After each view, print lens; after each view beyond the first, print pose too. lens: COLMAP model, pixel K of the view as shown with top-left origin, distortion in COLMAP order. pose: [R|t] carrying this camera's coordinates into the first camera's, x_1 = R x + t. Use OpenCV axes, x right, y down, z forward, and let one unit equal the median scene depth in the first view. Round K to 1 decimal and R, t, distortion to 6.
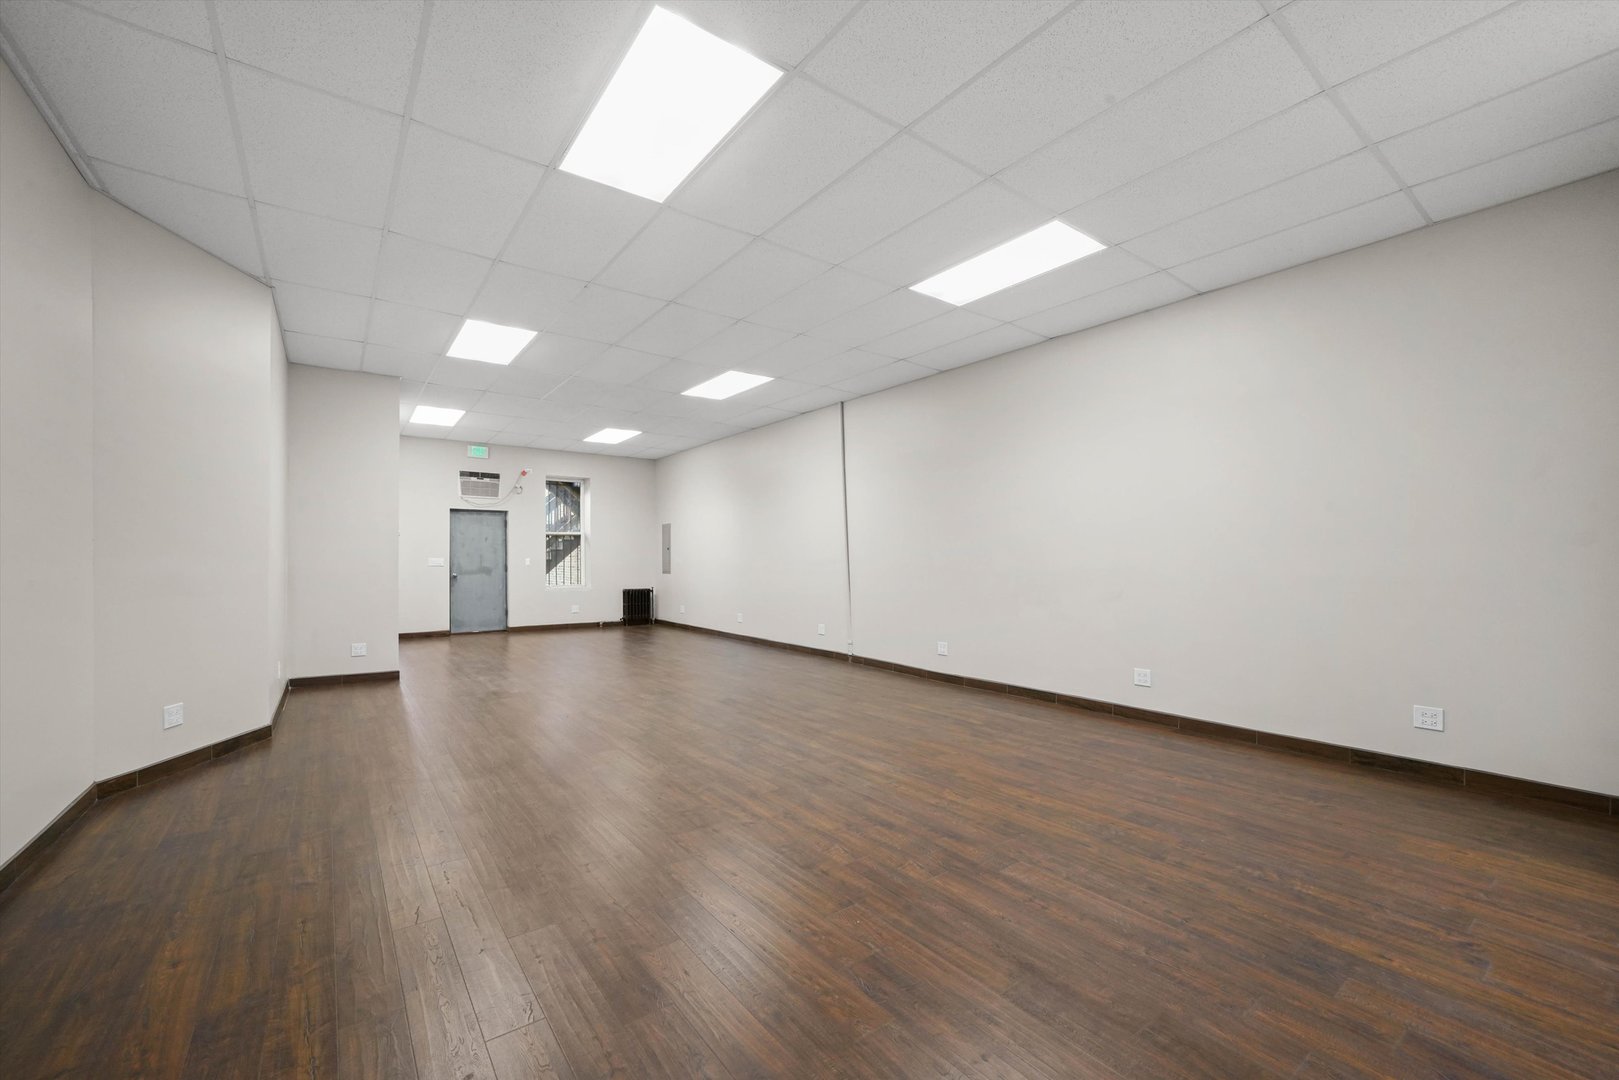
lens RADIAL K [[650.5, 0, 798.3], [0, 650.5, 543.6], [0, 0, 1]] dist [-0.000829, 0.000173]
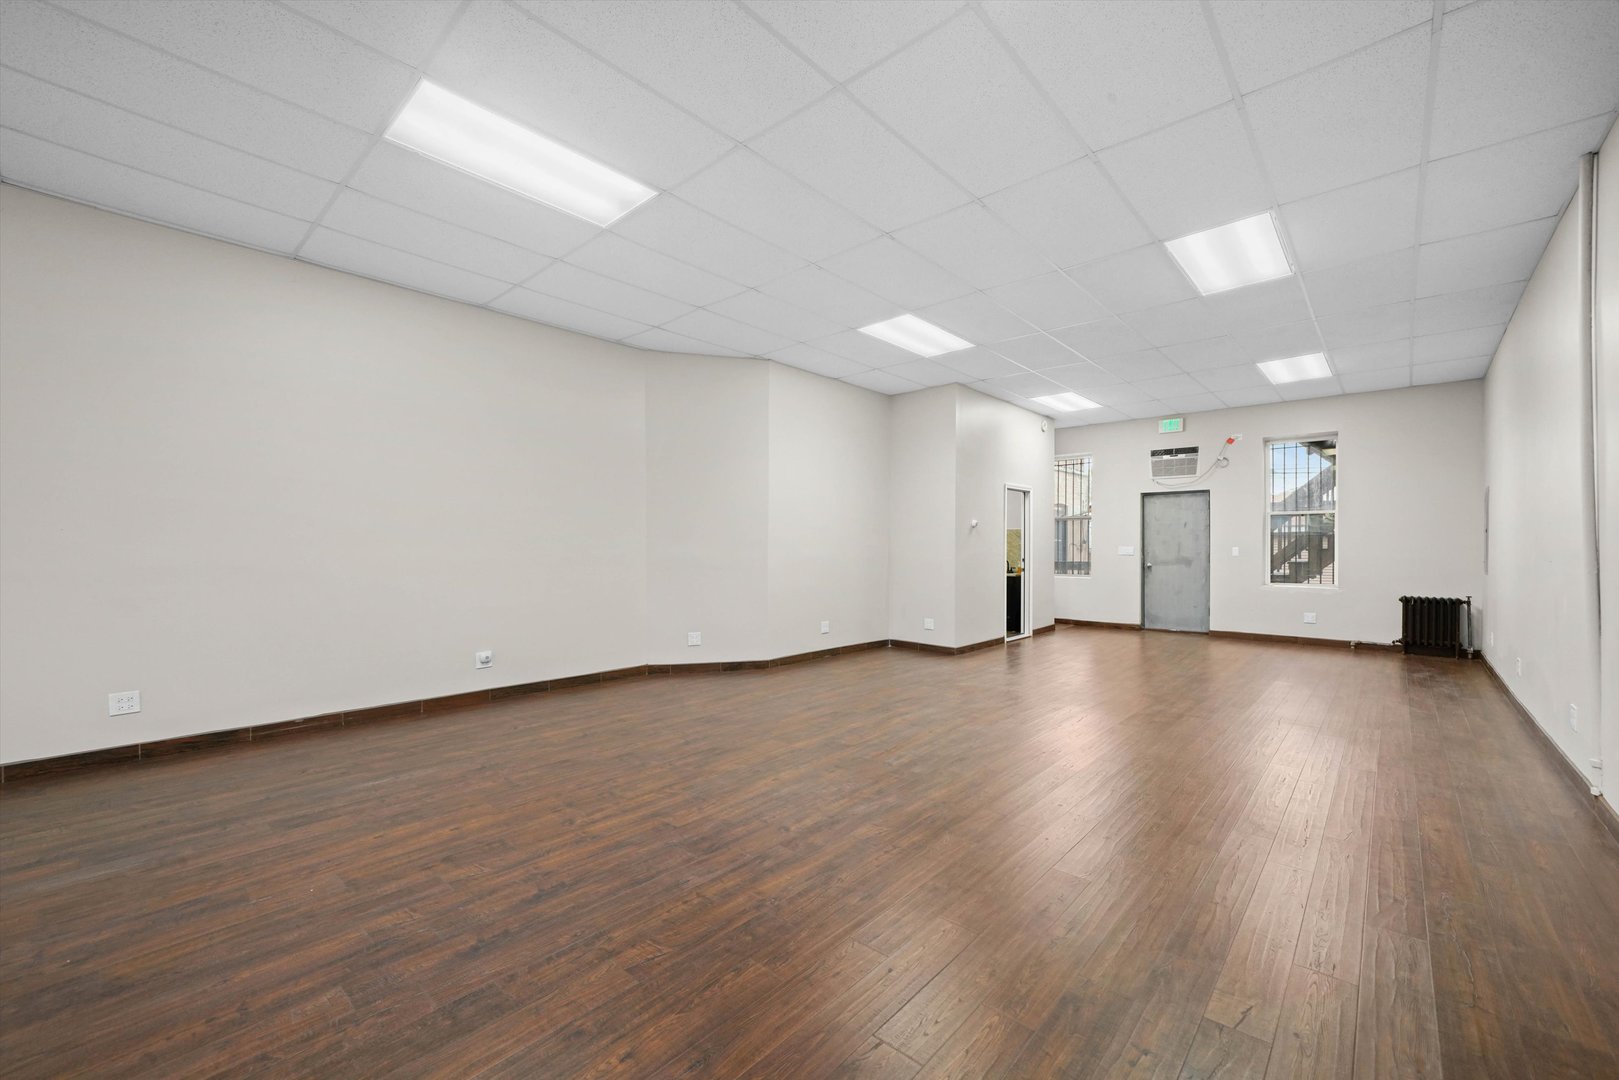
lens RADIAL K [[650.5, 0, 798.7], [0, 650.5, 547.8], [0, 0, 1]] dist [-0.000829, 0.000173]
pose [[0.193165, 0.002471, -0.981163, 0.277938], [0.020950, 0.999758, 0.006642, 0.007397], [0.980943, -0.021839, 0.193067, 0.343778]]
